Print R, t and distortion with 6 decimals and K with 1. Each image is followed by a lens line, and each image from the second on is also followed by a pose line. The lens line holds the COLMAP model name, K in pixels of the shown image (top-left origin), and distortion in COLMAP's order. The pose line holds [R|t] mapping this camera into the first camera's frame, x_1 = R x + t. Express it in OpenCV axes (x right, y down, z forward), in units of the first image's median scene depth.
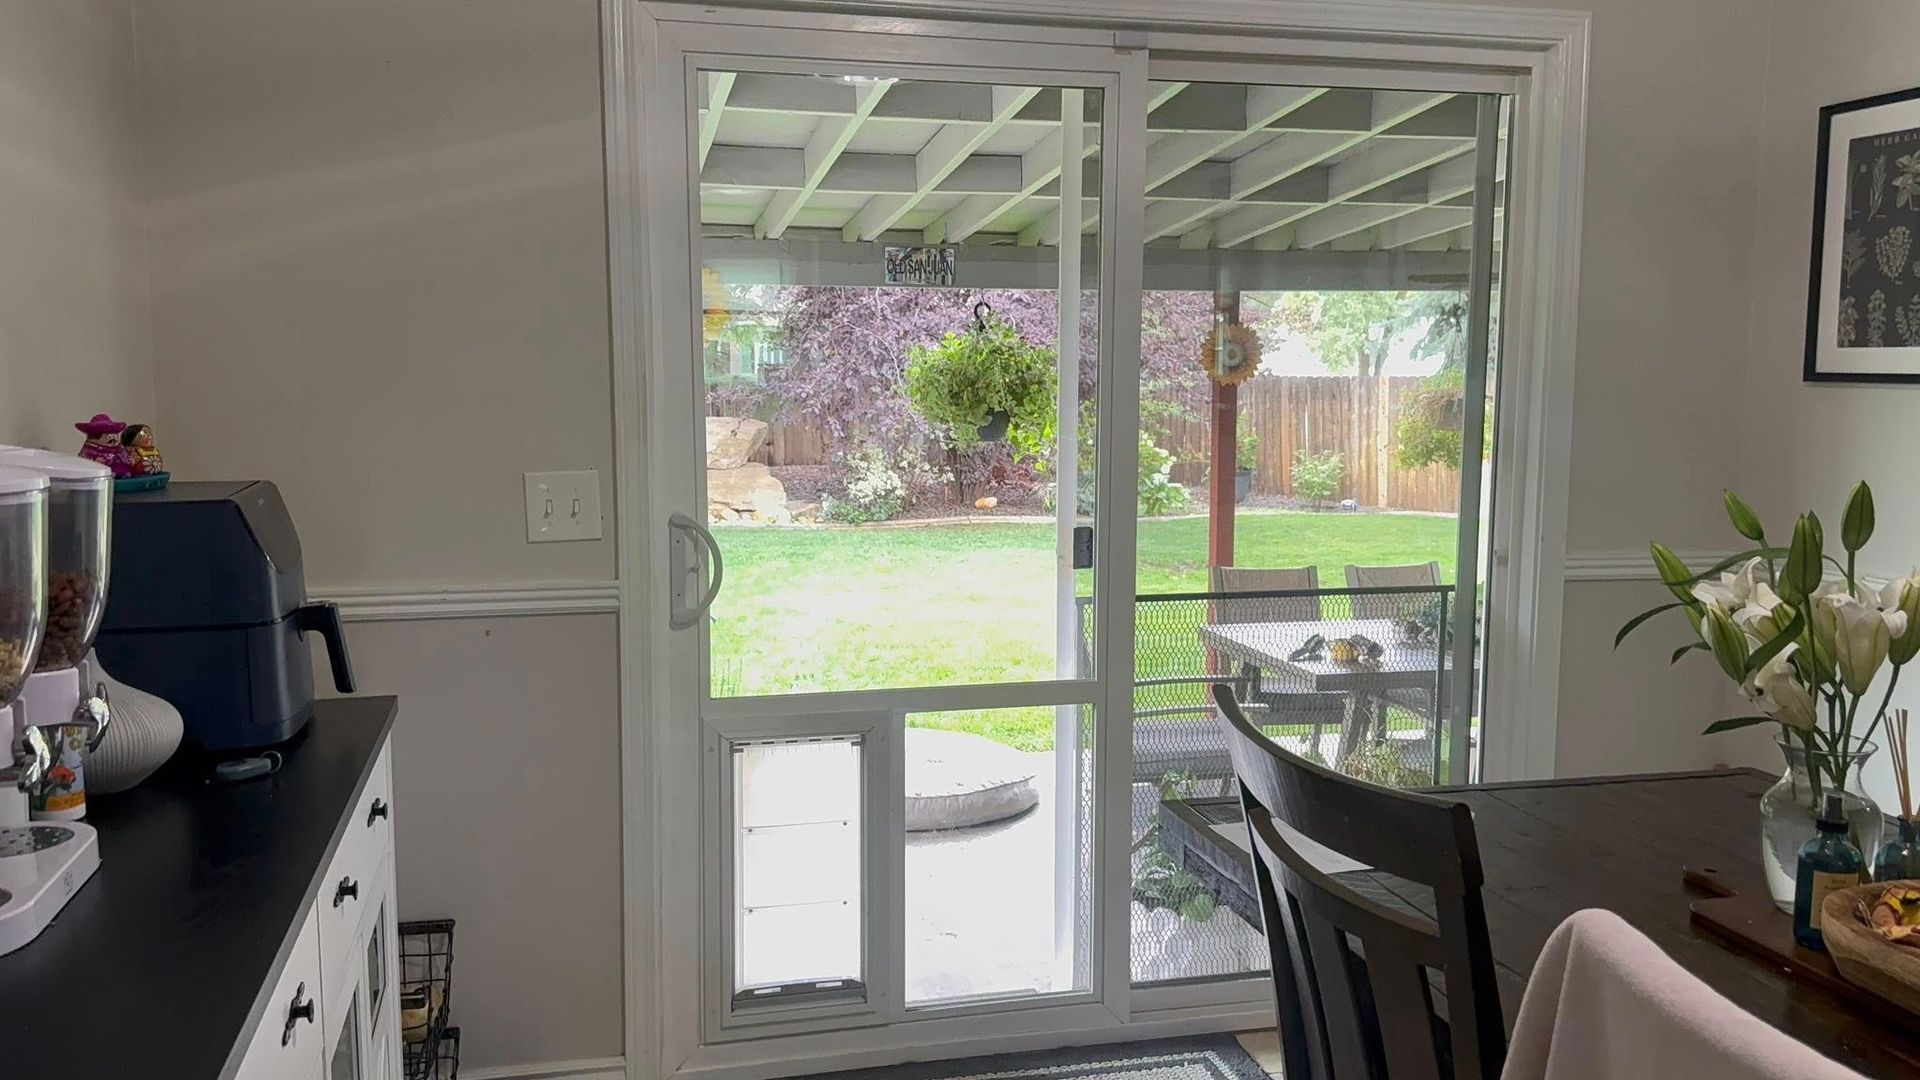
lens RADIAL K [[1610.1, 0, 975.1], [0, 1610.1, 542.4], [0, 0, 1]] dist [0.180905, -0.000768]
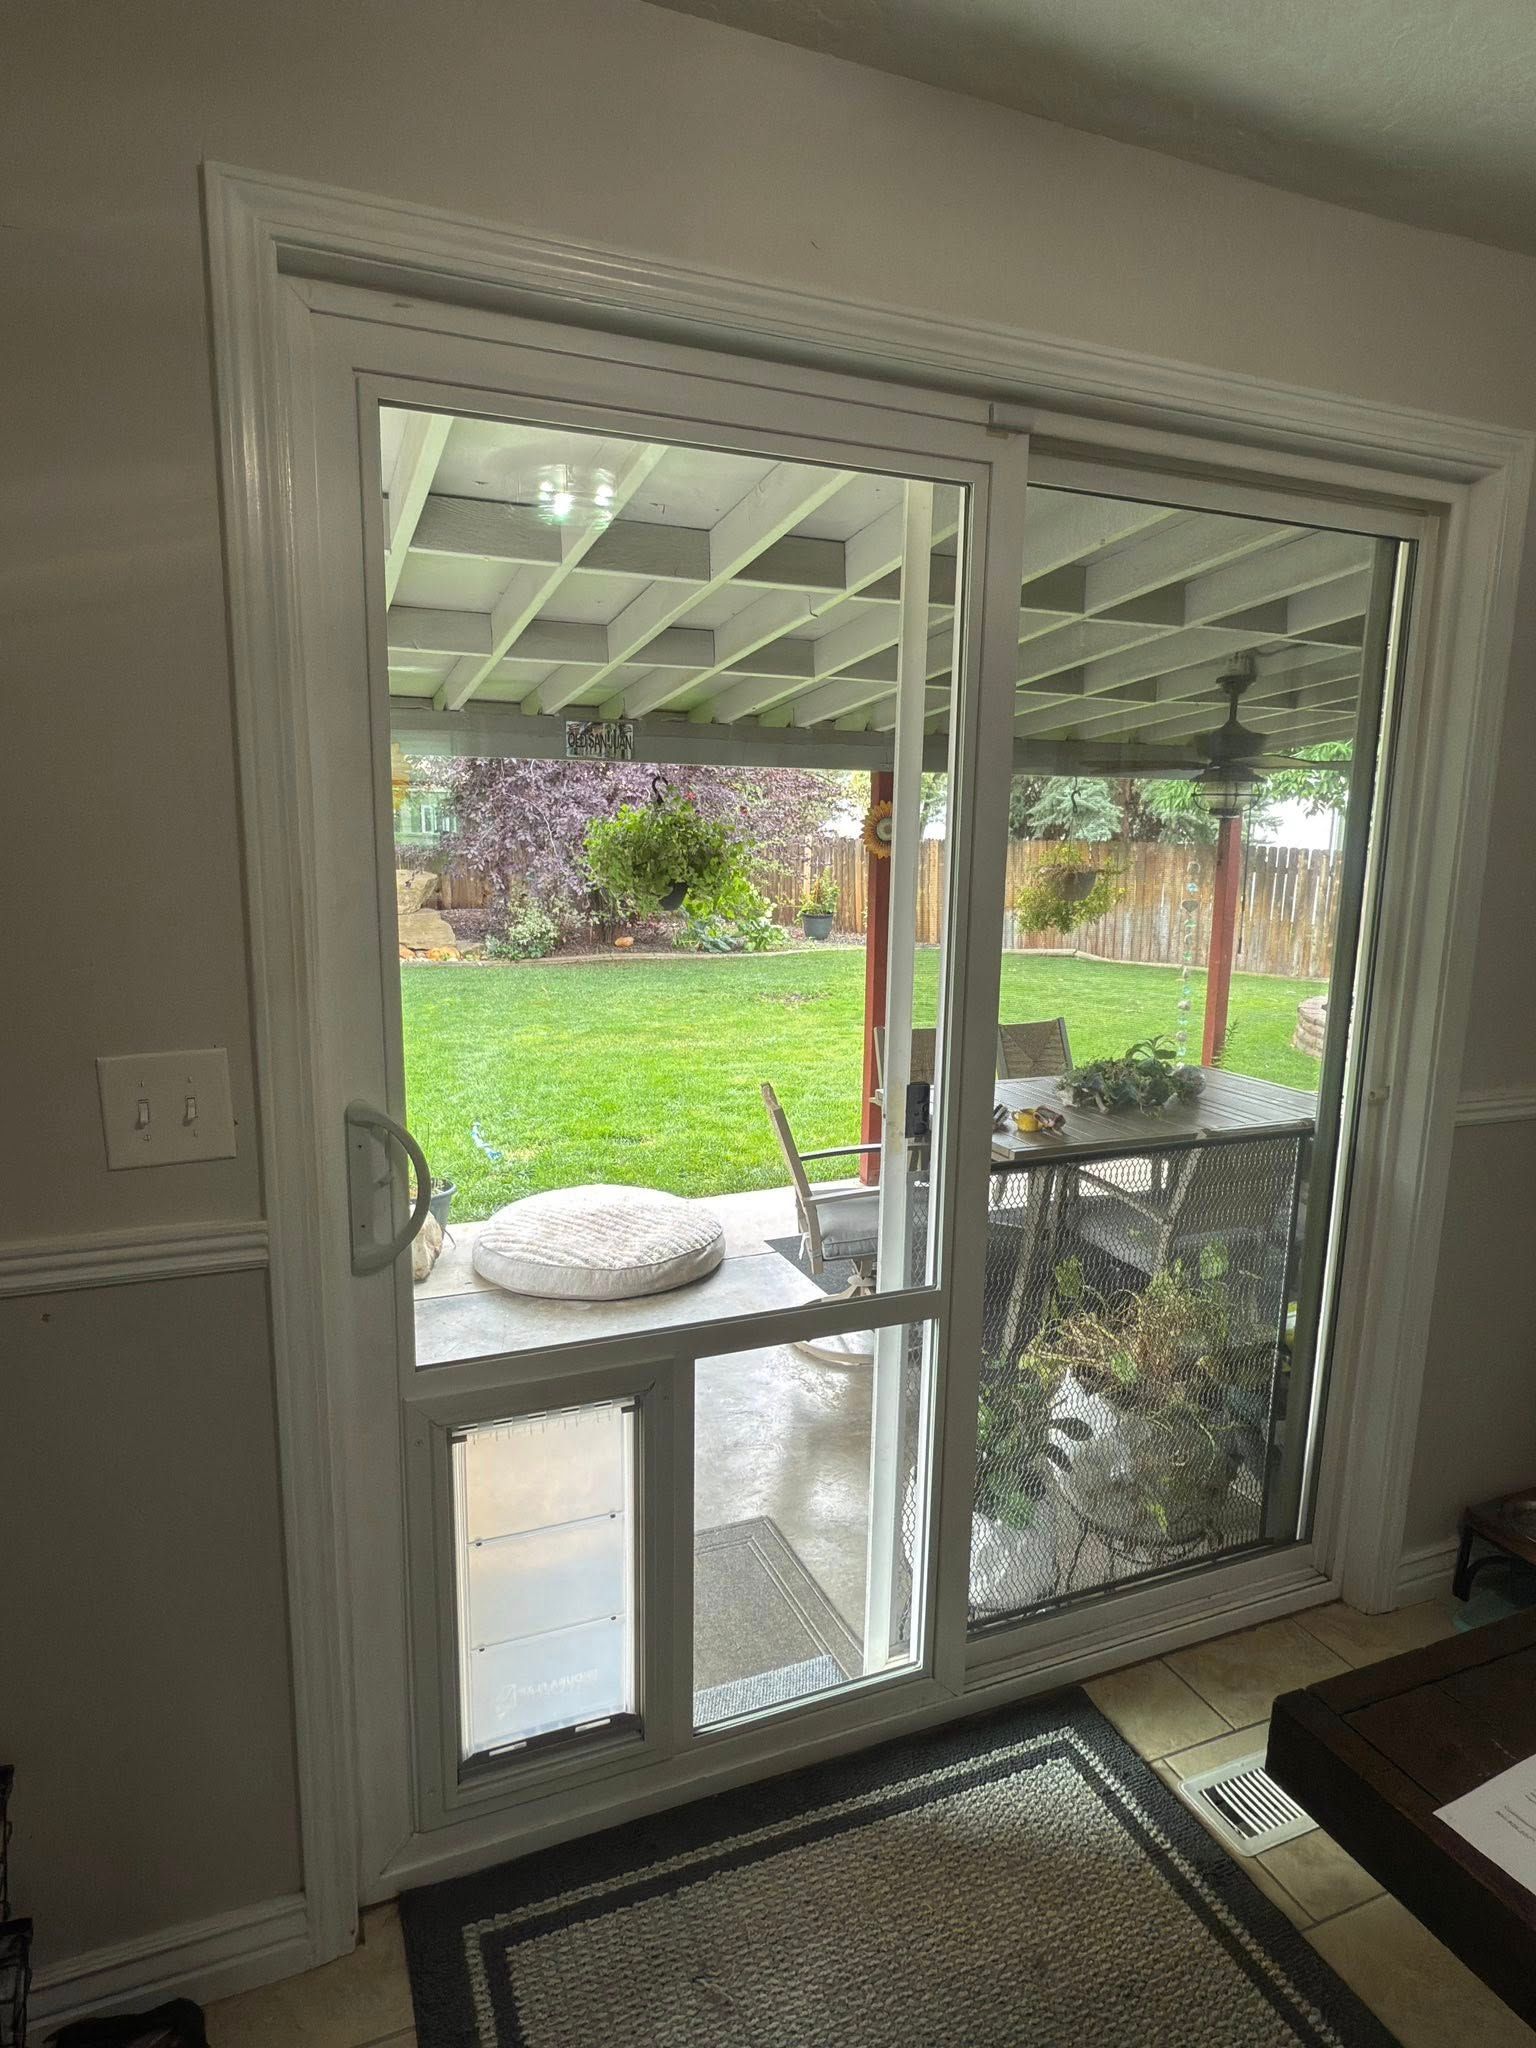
lens RADIAL K [[1210.6, 0, 777.8], [0, 1210.6, 1022.8], [0, 0, 1]] dist [-0.000111, 0.000624]
pose [[0.988975, -0.013190, 0.147493, -0.037888], [0.005327, 0.998549, 0.053581, -0.032049], [-0.147986, -0.052205, 0.987611, 0.213952]]
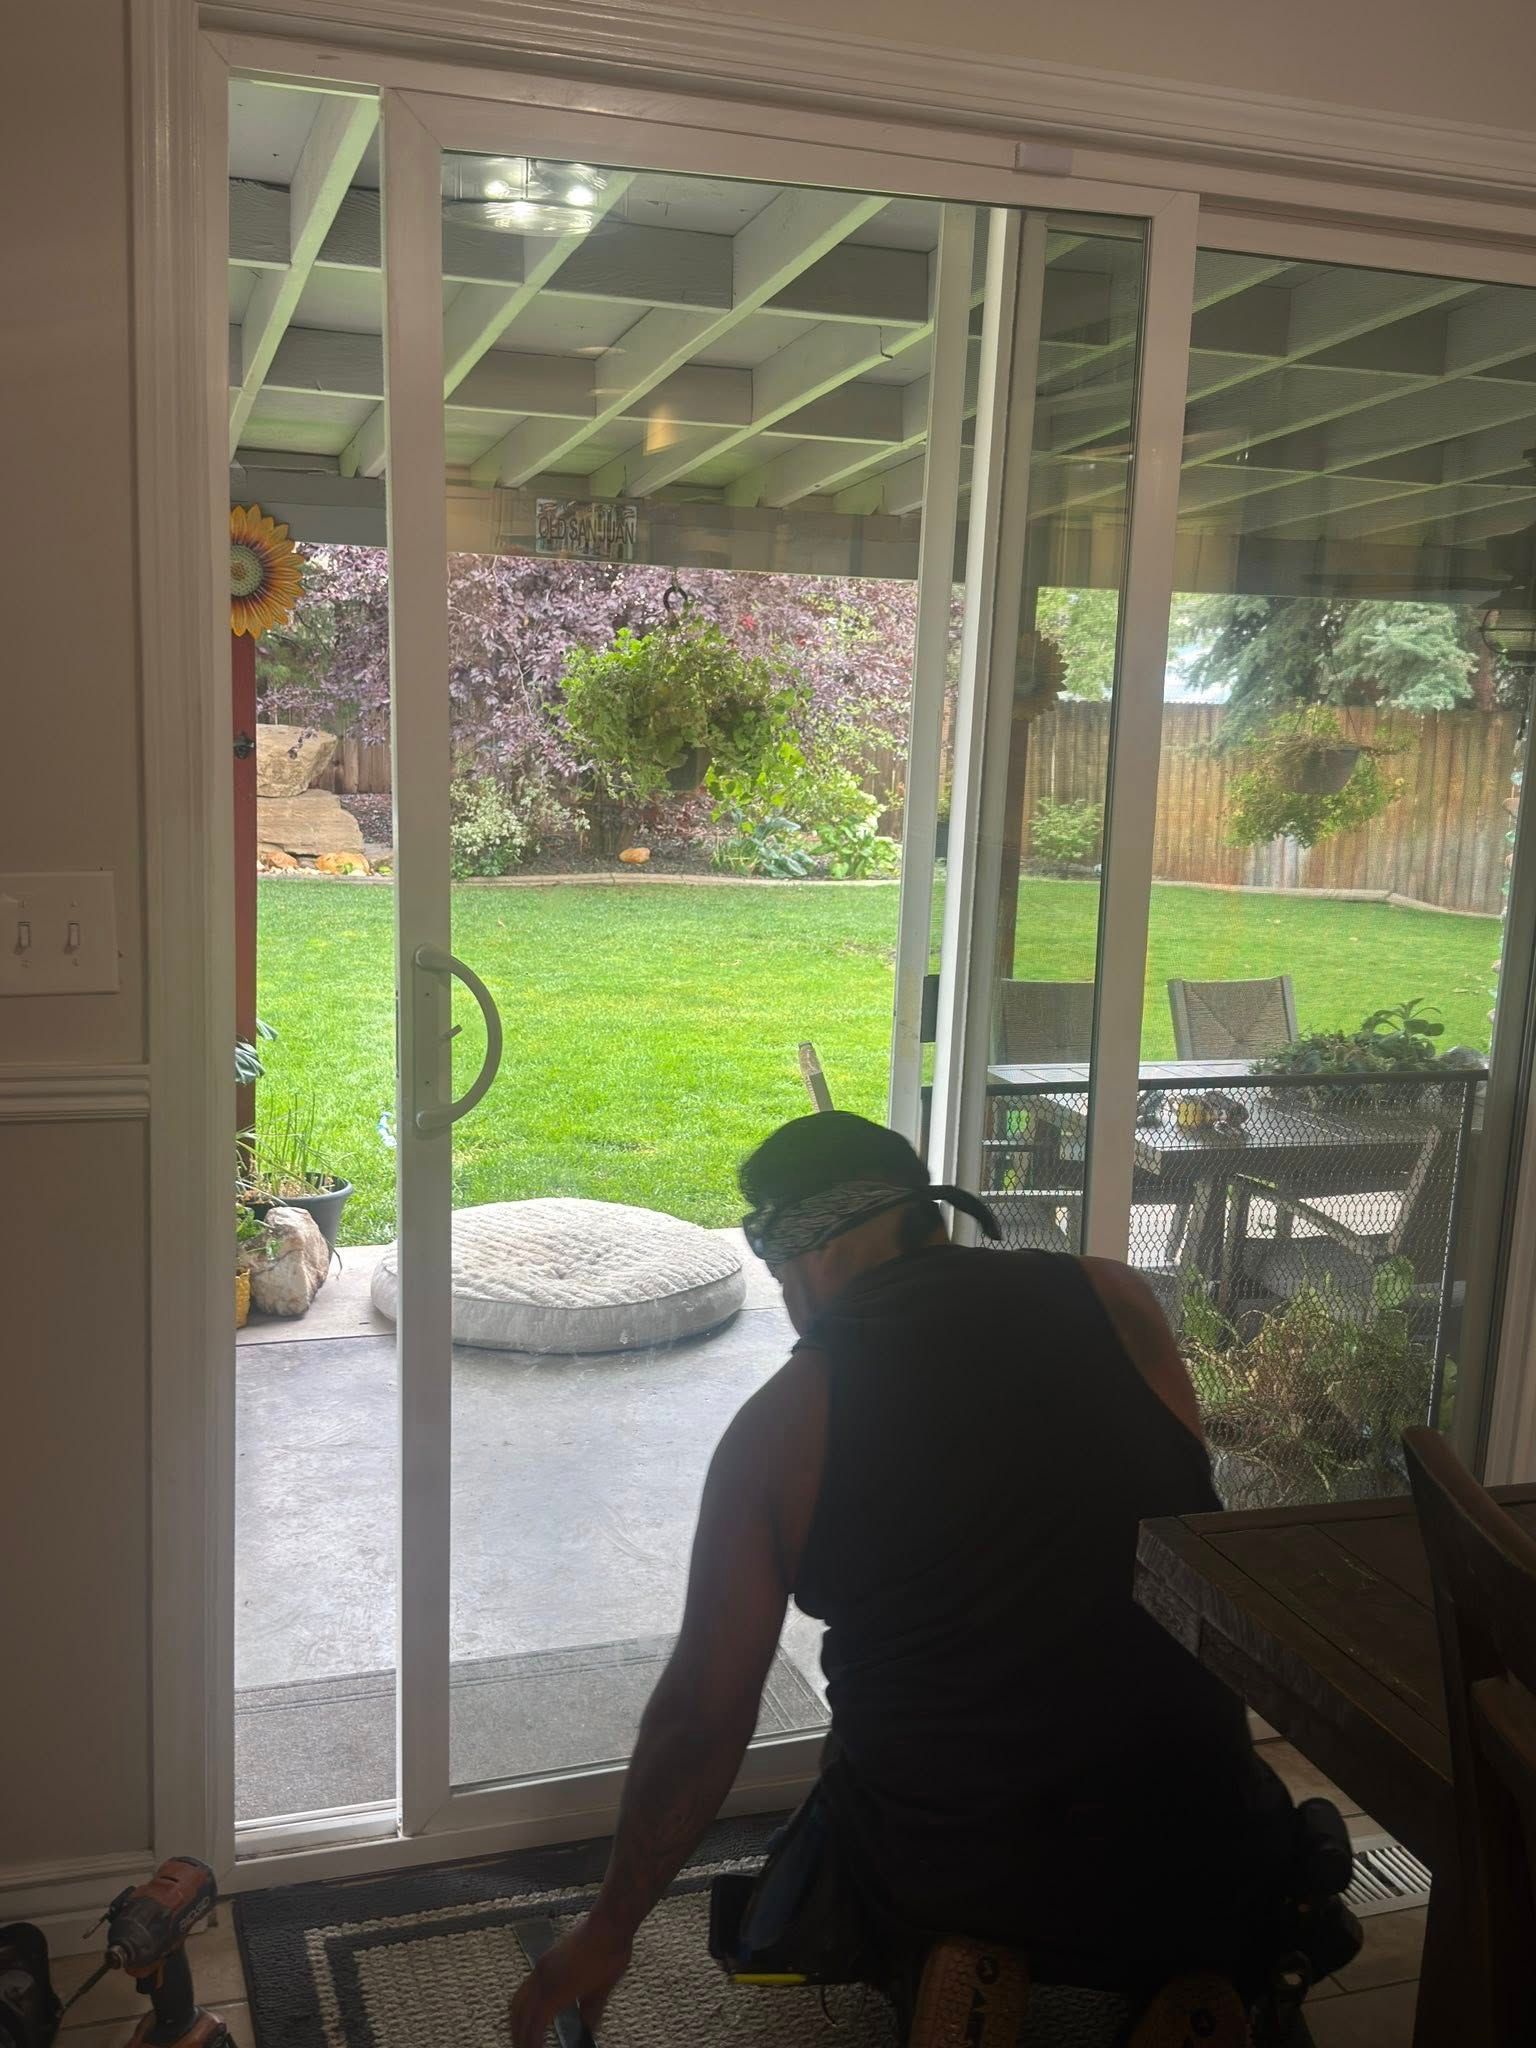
lens RADIAL K [[2052.7, 0, 768.0], [0, 2052.7, 1024.0], [0, 0, 1]] dist [0.197530, -0.487349]
pose [[0.996231, 0.022688, 0.083723, -0.026192], [-0.027842, 0.997754, 0.060918, -0.017306], [-0.082153, -0.063020, 0.994625, 0.106623]]
